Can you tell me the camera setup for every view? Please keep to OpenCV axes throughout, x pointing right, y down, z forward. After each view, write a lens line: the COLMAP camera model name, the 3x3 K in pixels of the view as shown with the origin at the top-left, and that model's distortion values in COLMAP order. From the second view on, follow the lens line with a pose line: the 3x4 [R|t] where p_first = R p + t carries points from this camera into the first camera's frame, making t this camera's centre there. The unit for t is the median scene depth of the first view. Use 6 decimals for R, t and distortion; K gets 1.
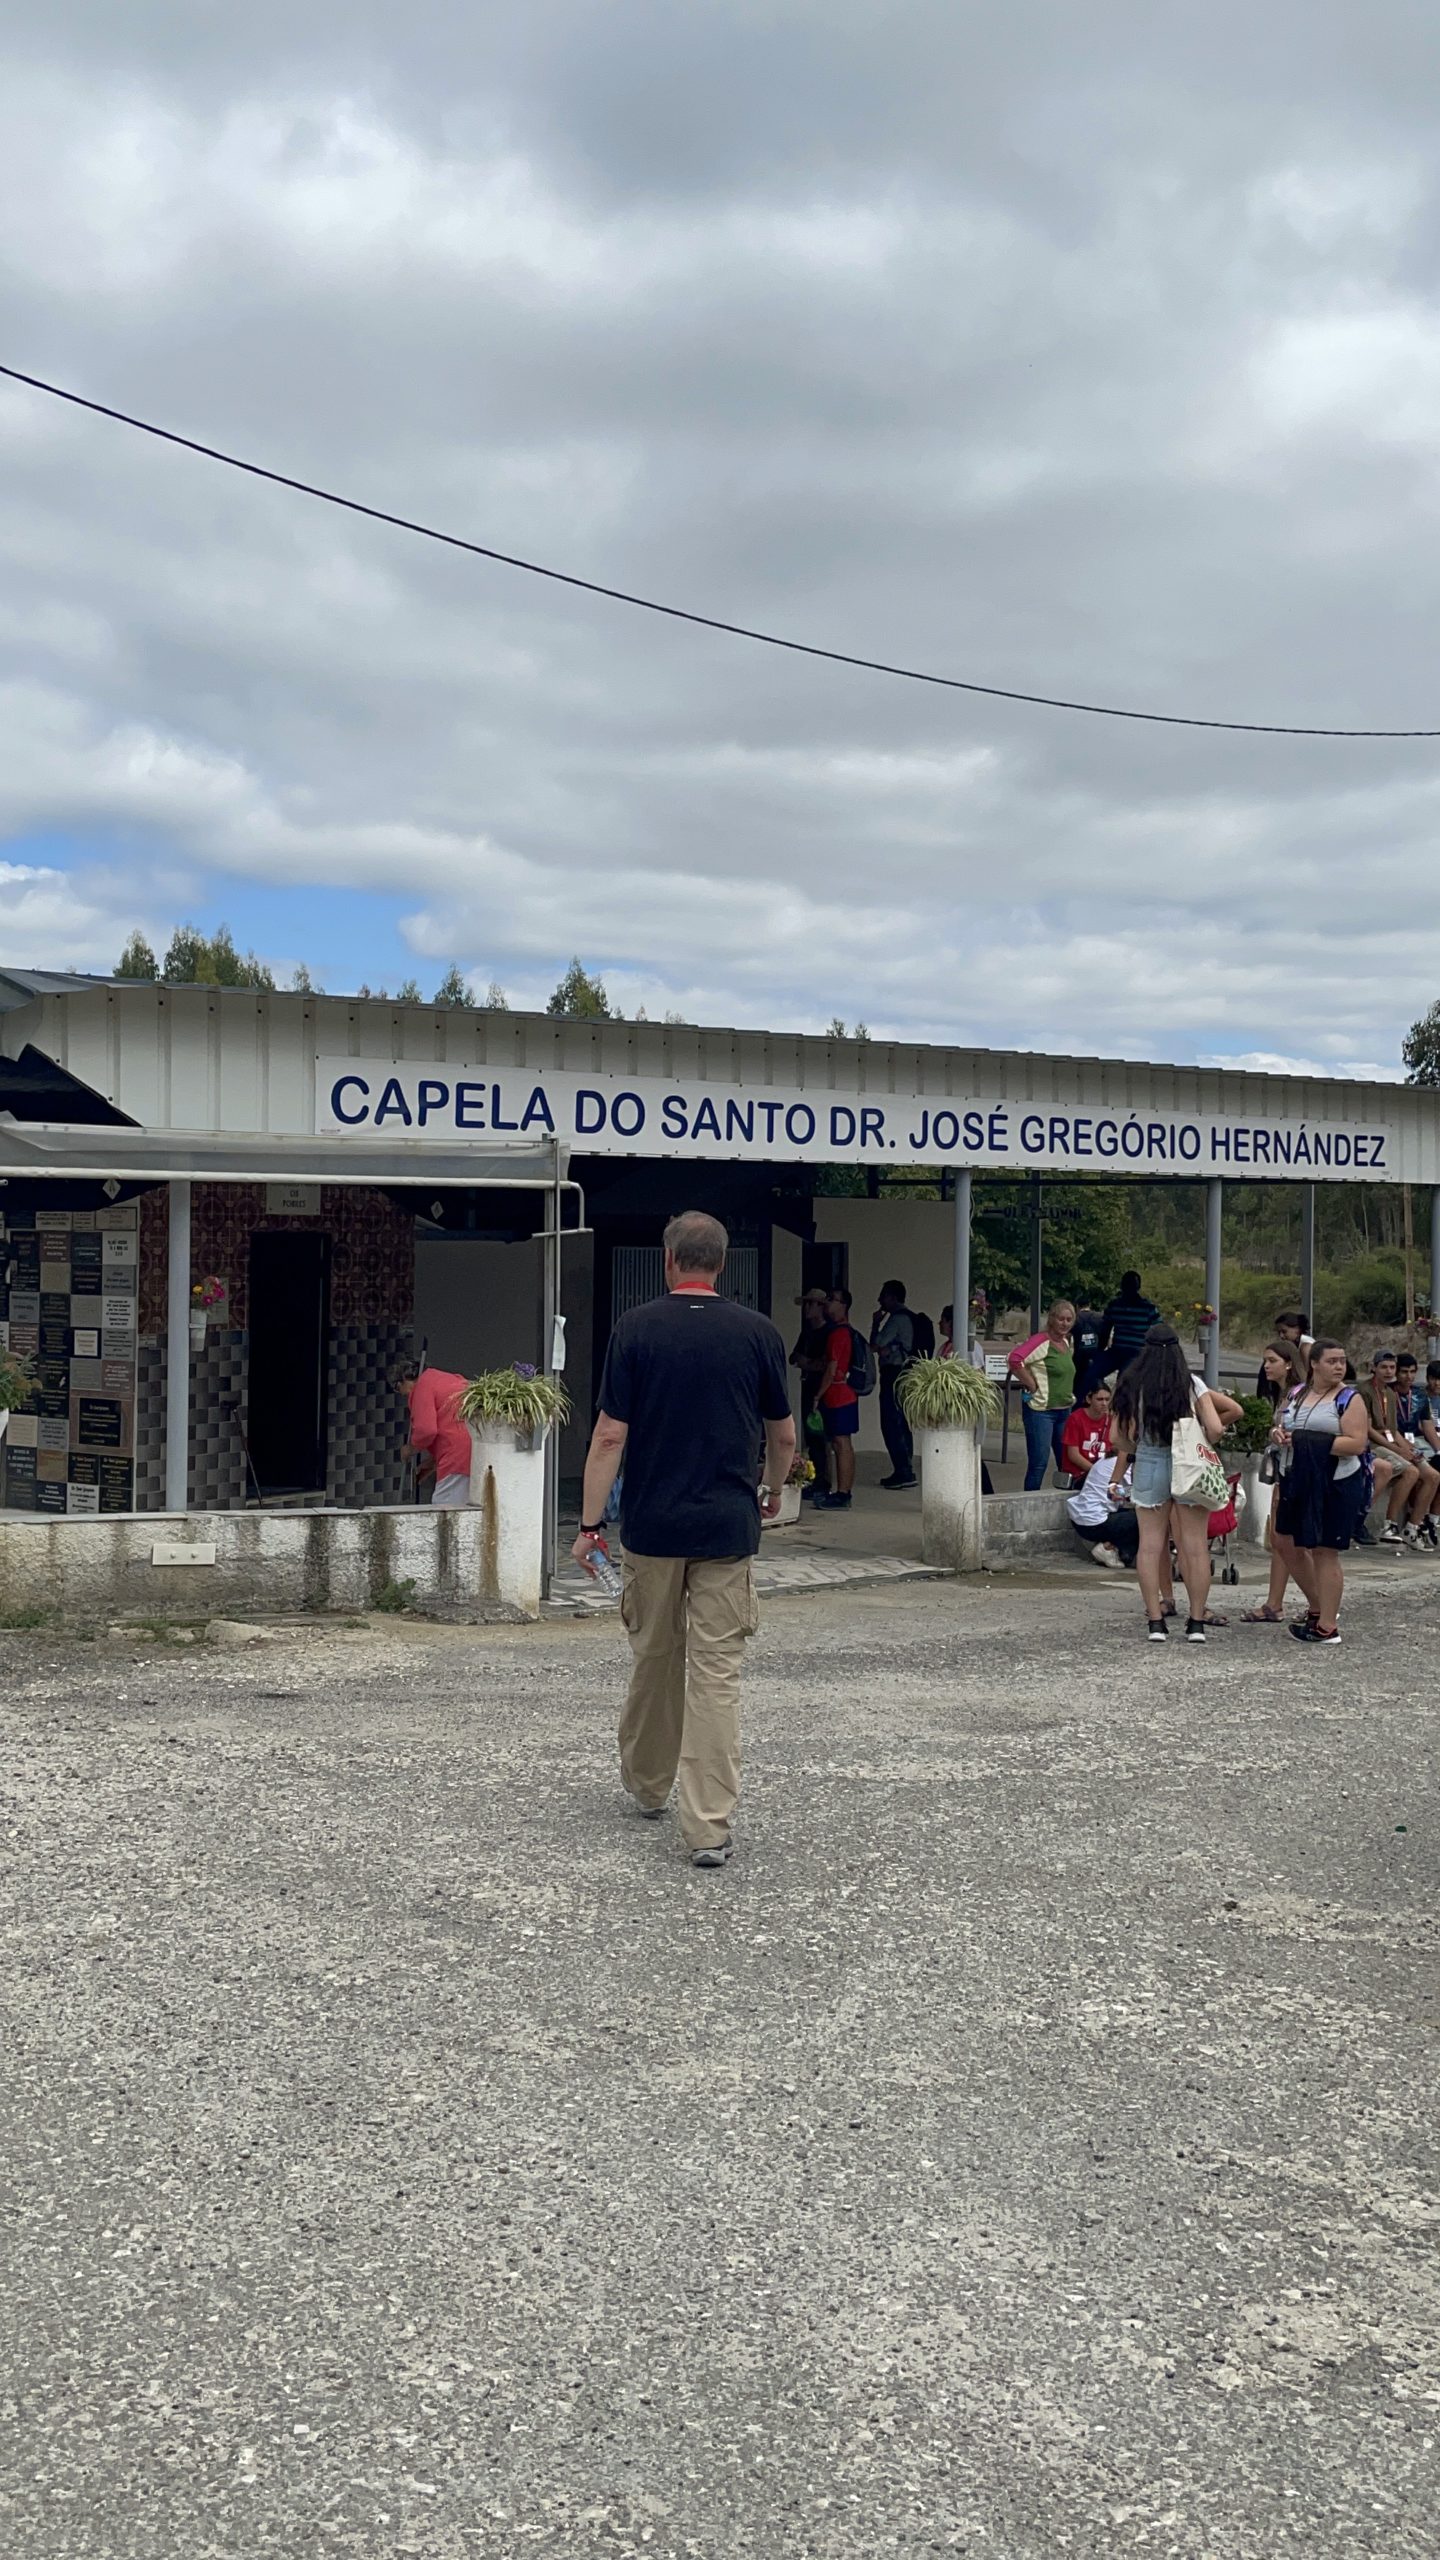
lens RADIAL K [[2235.6, 0, 702.1], [0, 2235.6, 1262.2], [0, 0, 1]] dist [0.091427, -0.091190]
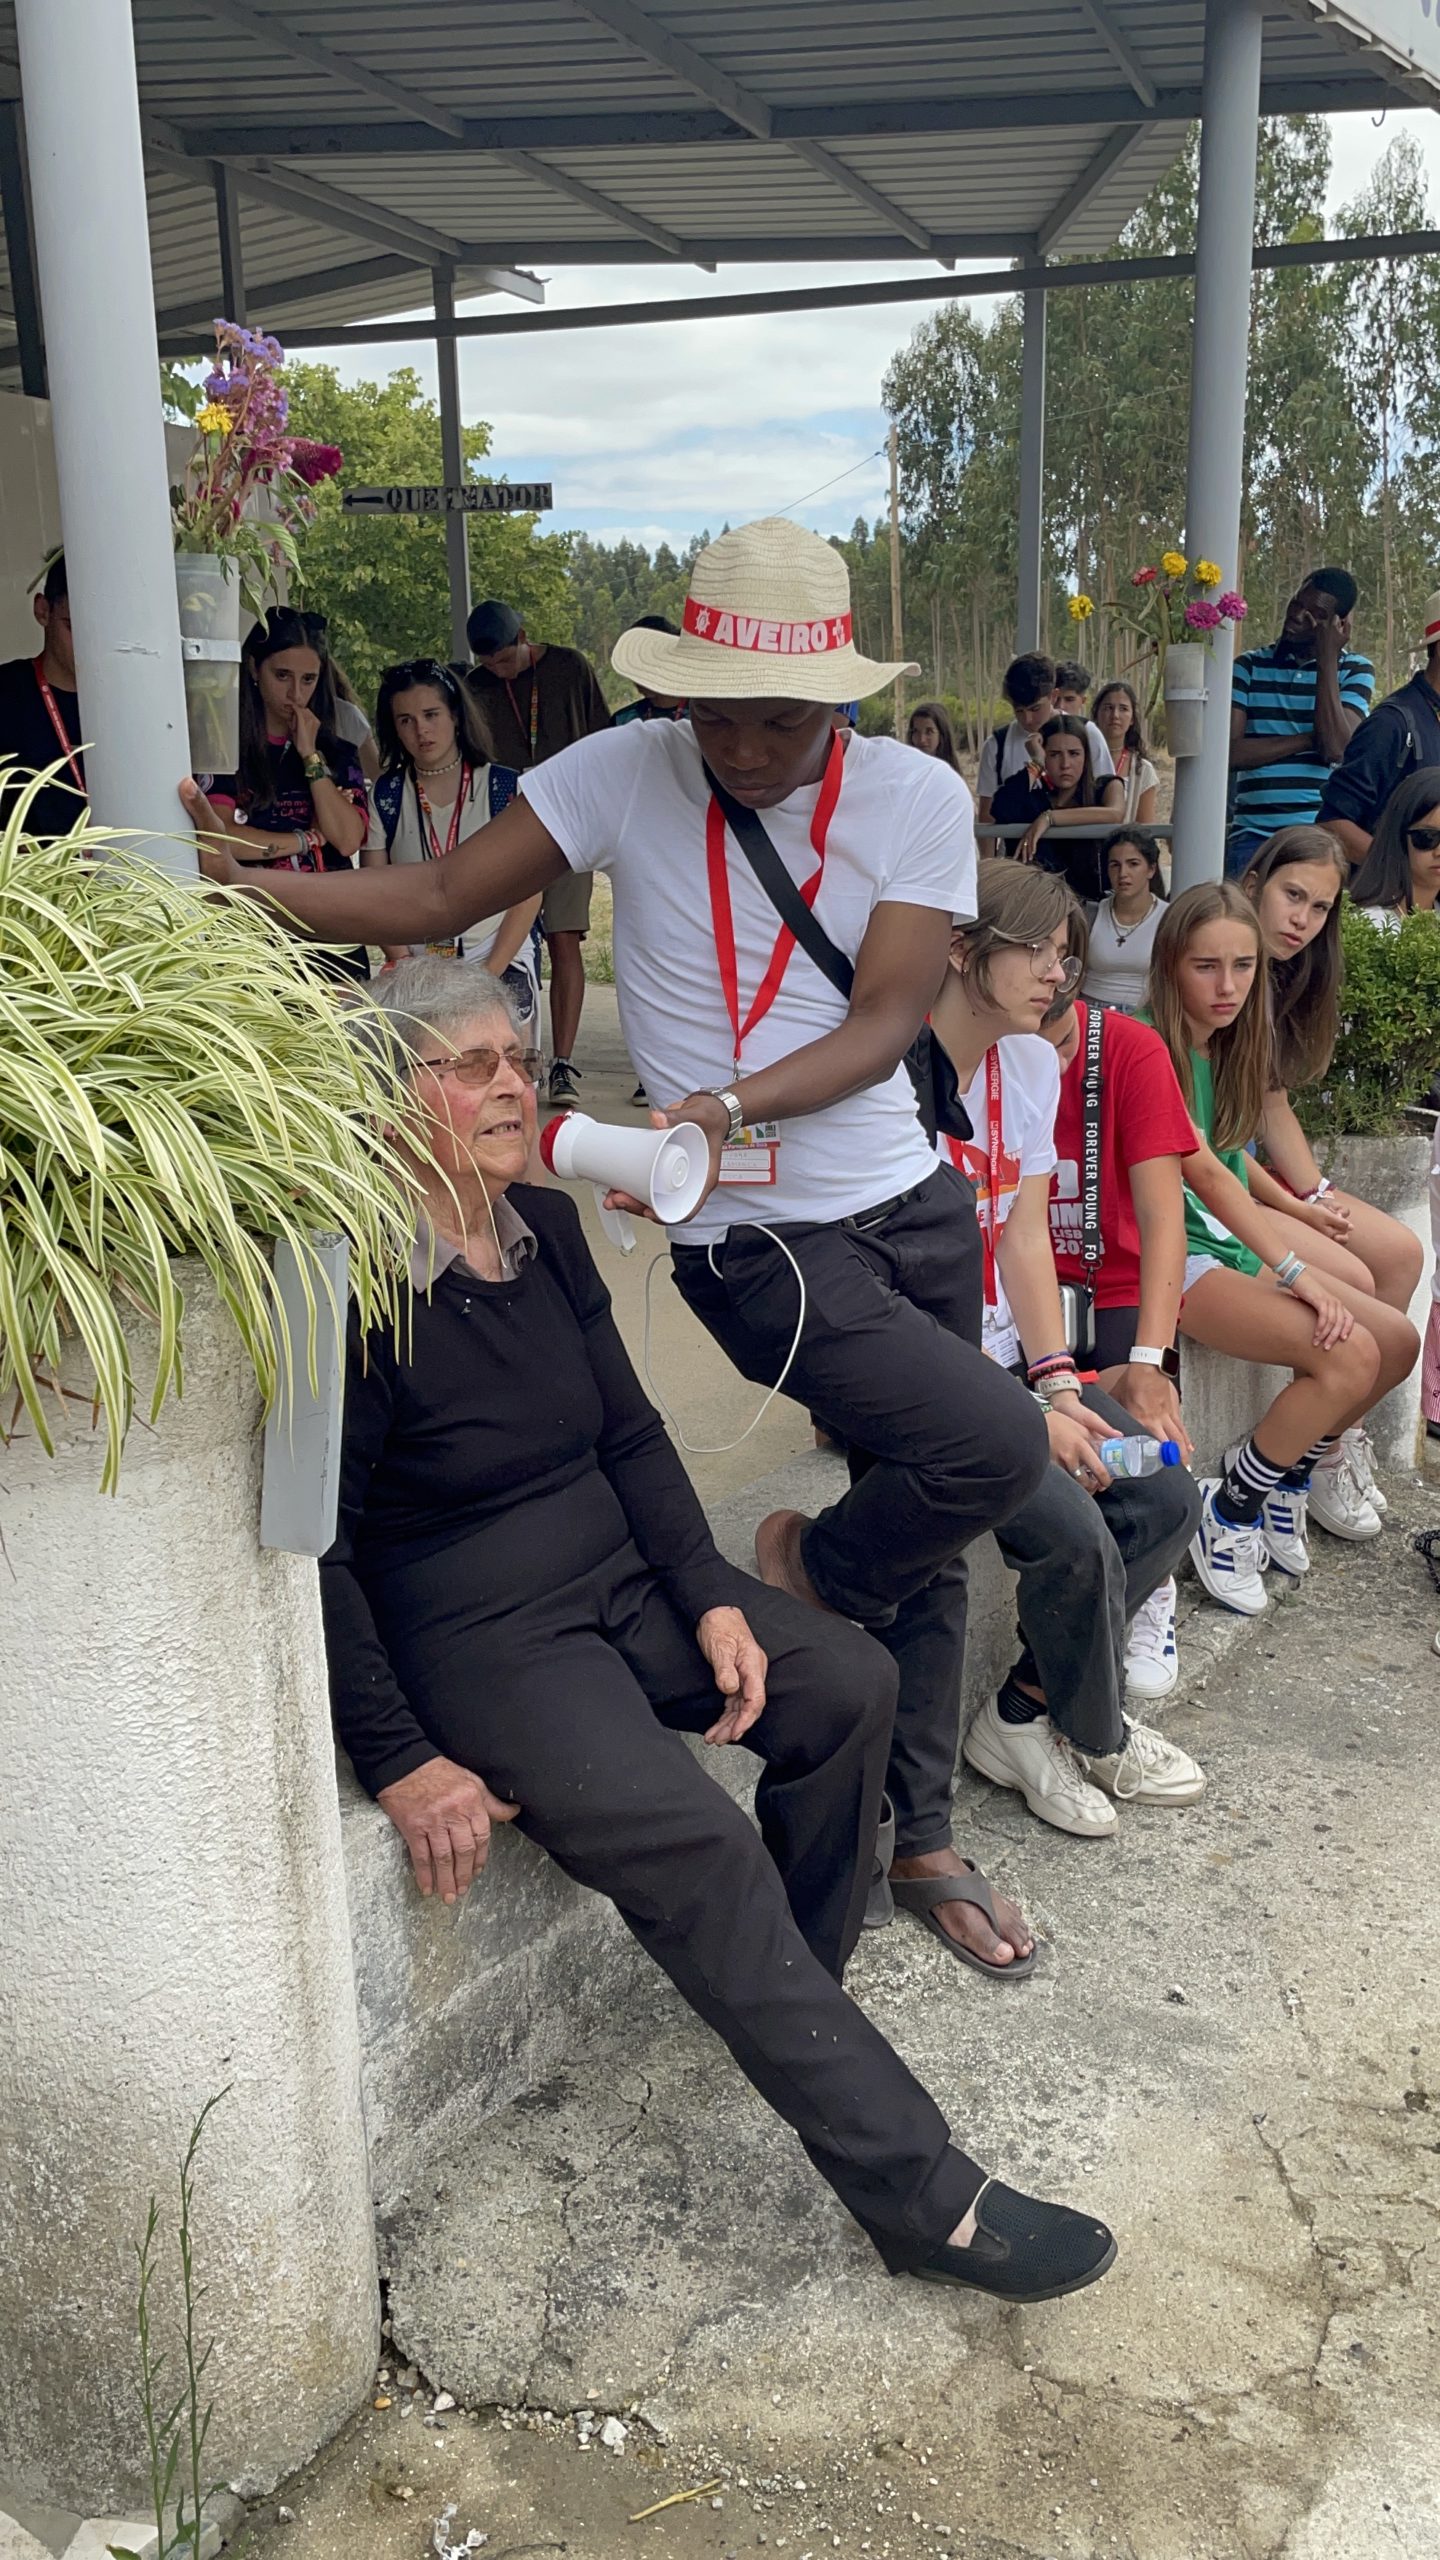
lens RADIAL K [[2235.6, 0, 727.6], [0, 2235.6, 1285.8], [0, 0, 1]] dist [0.091427, -0.091190]
pose [[0.961463, -0.104537, 0.254286, 0.121519], [0.039446, 0.967775, 0.248706, 0.040516], [-0.272091, -0.229091, 0.934603, 0.918530]]
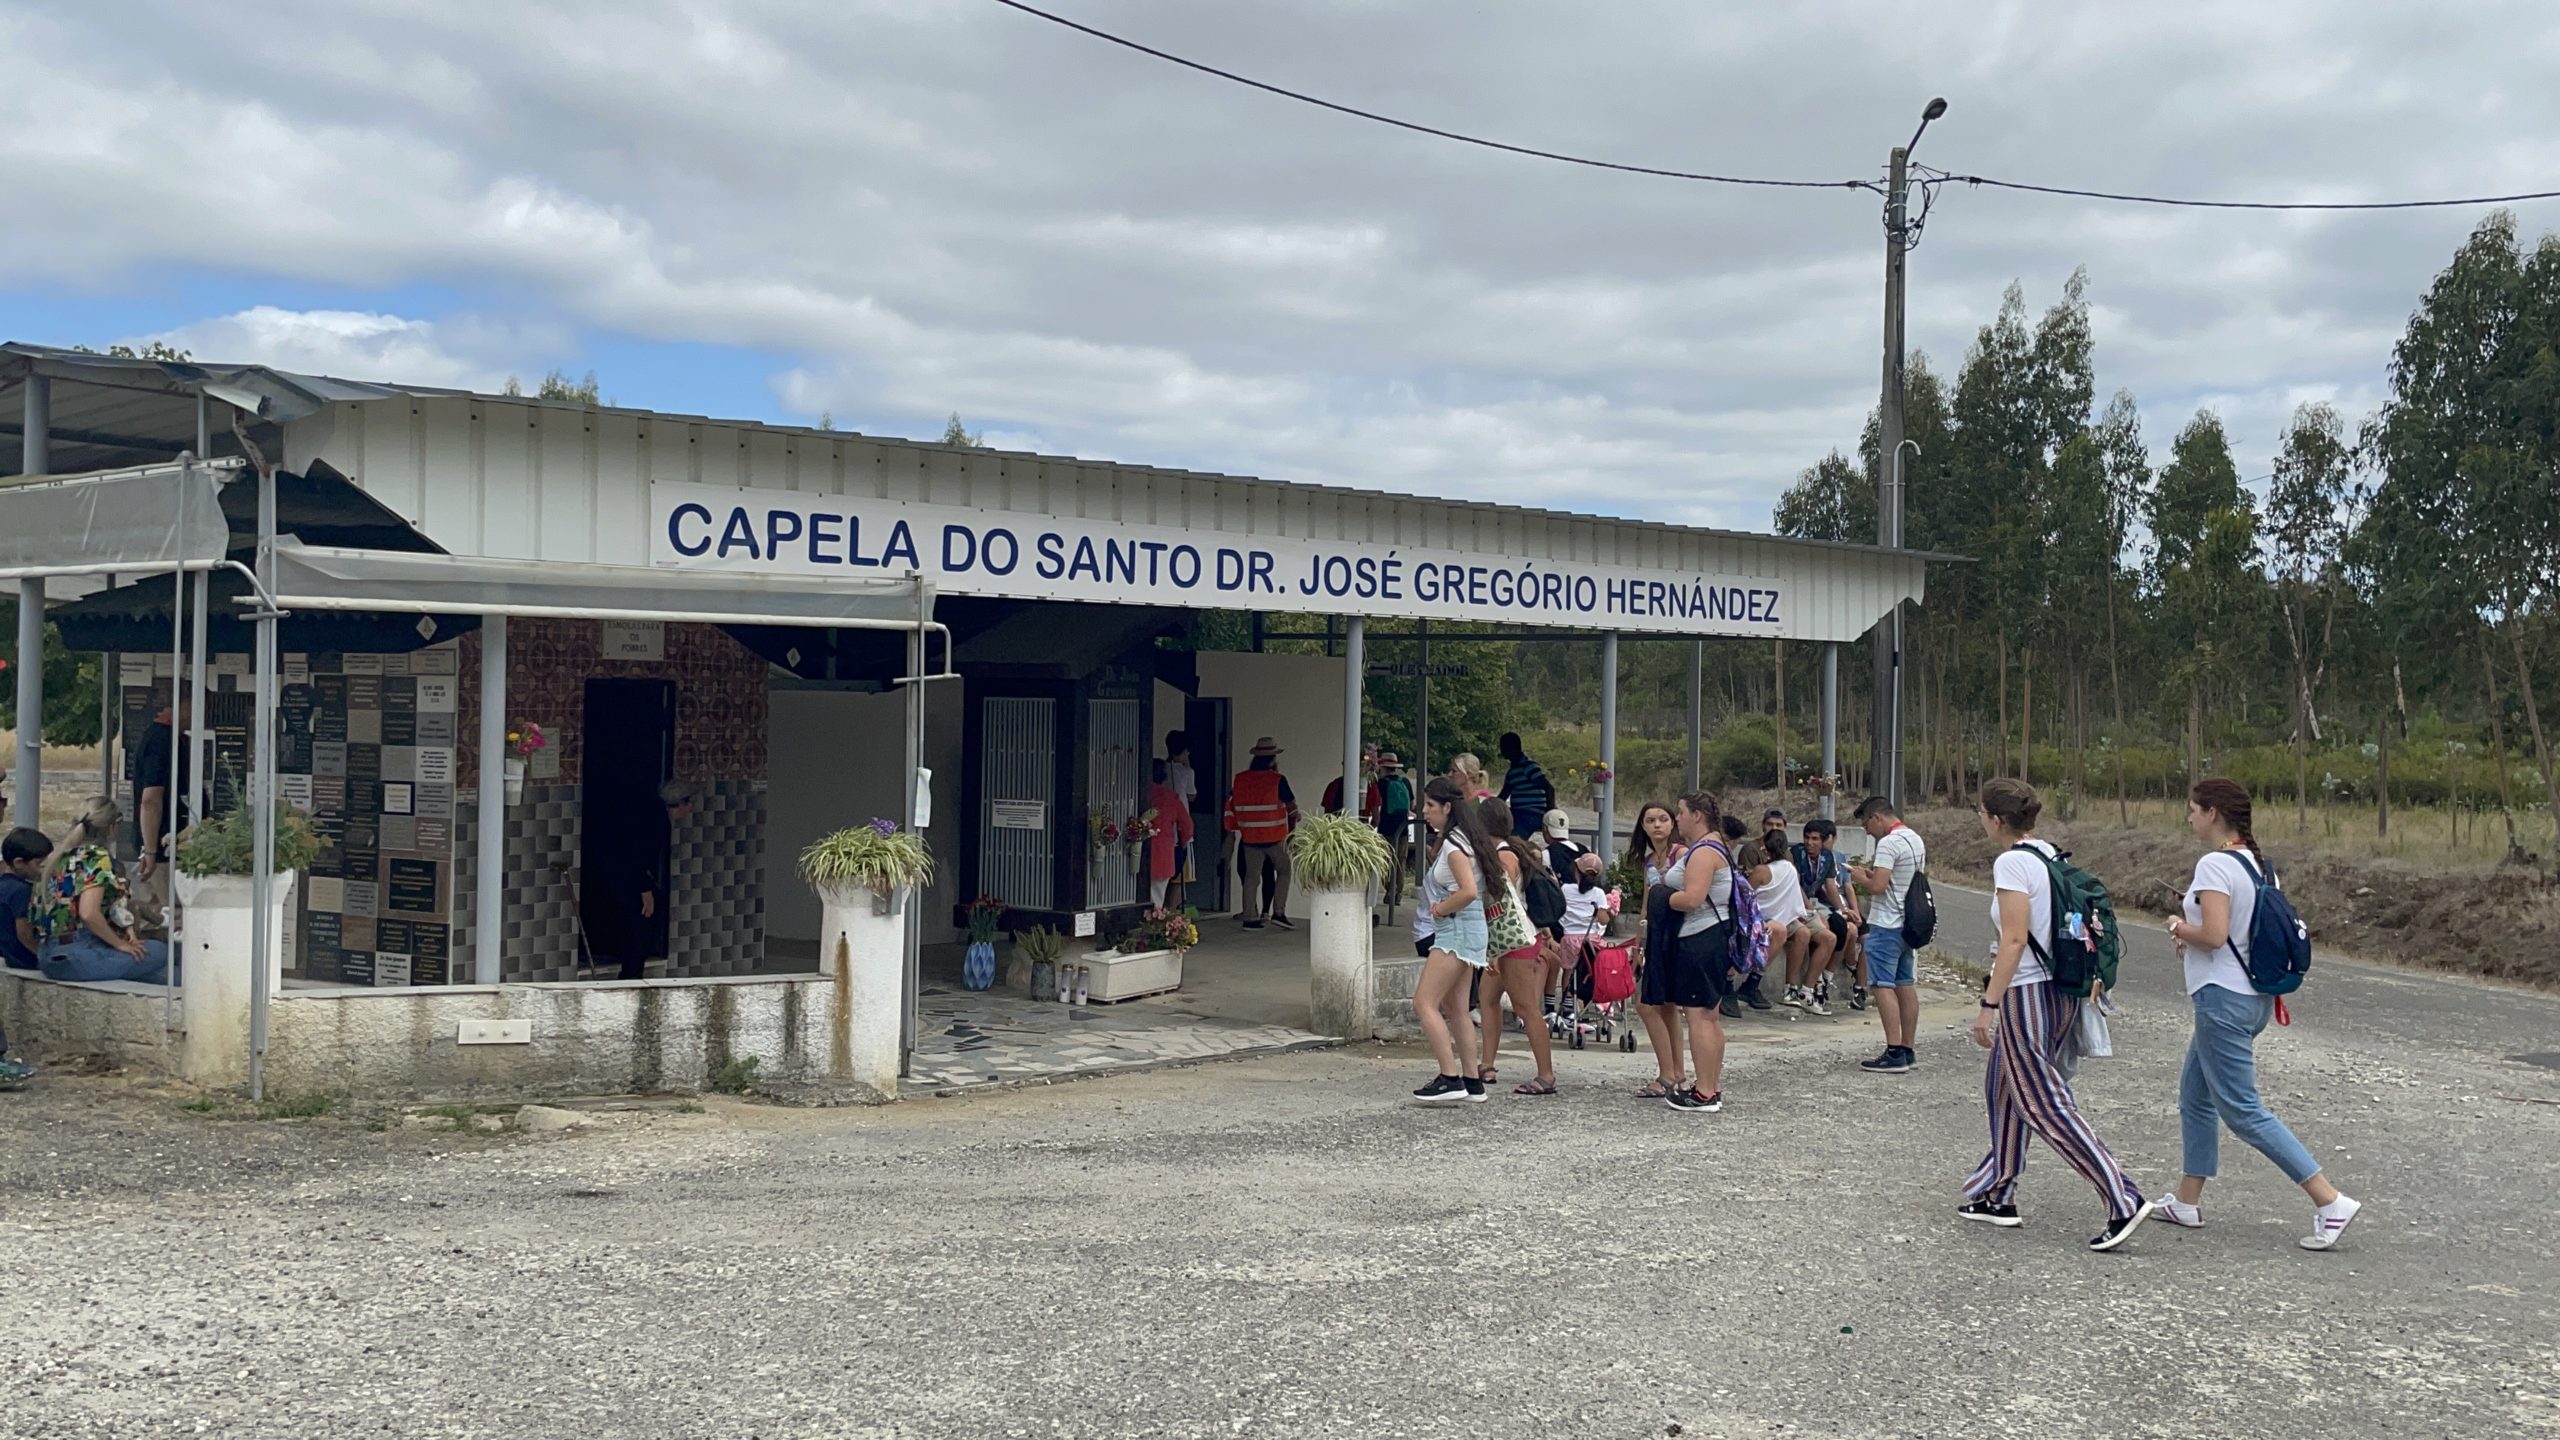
lens RADIAL K [[2235.6, 0, 1277.1], [0, 2235.6, 707.2], [0, 0, 1]] dist [0.091427, -0.091190]
pose [[0.996142, 0.006156, 0.087545, 0.000645], [-0.005438, 0.999950, -0.008437, 0.005248], [-0.087592, 0.007929, 0.996125, 0.060606]]
